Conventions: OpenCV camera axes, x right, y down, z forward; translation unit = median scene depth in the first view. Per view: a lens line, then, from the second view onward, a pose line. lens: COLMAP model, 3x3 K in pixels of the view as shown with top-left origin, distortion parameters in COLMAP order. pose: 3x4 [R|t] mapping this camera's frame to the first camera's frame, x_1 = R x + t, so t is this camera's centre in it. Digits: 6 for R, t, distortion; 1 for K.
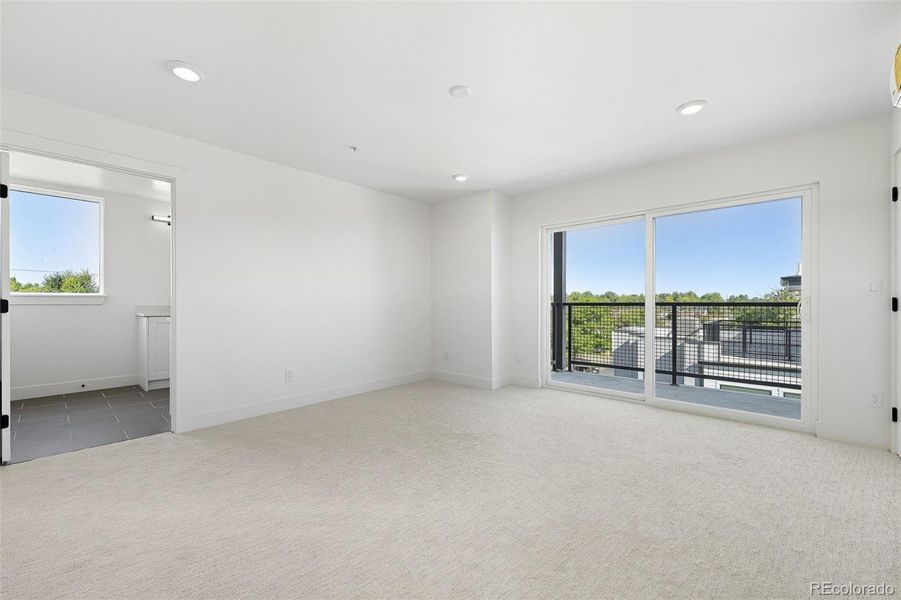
lens RADIAL K [[376.2, 0, 450.5], [0, 376.2, 300.0], [0, 0, 1]] dist [0.000121, 0.000034]
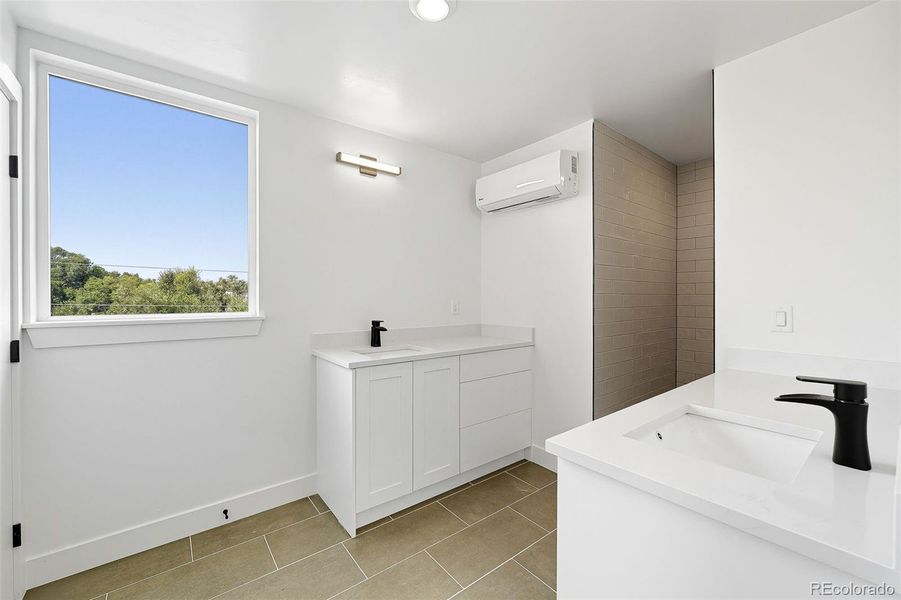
lens RADIAL K [[365.1, 0, 448.6], [0, 365.1, 295.2], [0, 0, 1]] dist [-0.000042, 0.000225]
pose [[0.988008, -0.002013, -0.154389, -0.565263], [0.003644, 0.999940, 0.010284, -0.040901], [0.154359, -0.010723, 0.987957, 0.534532]]
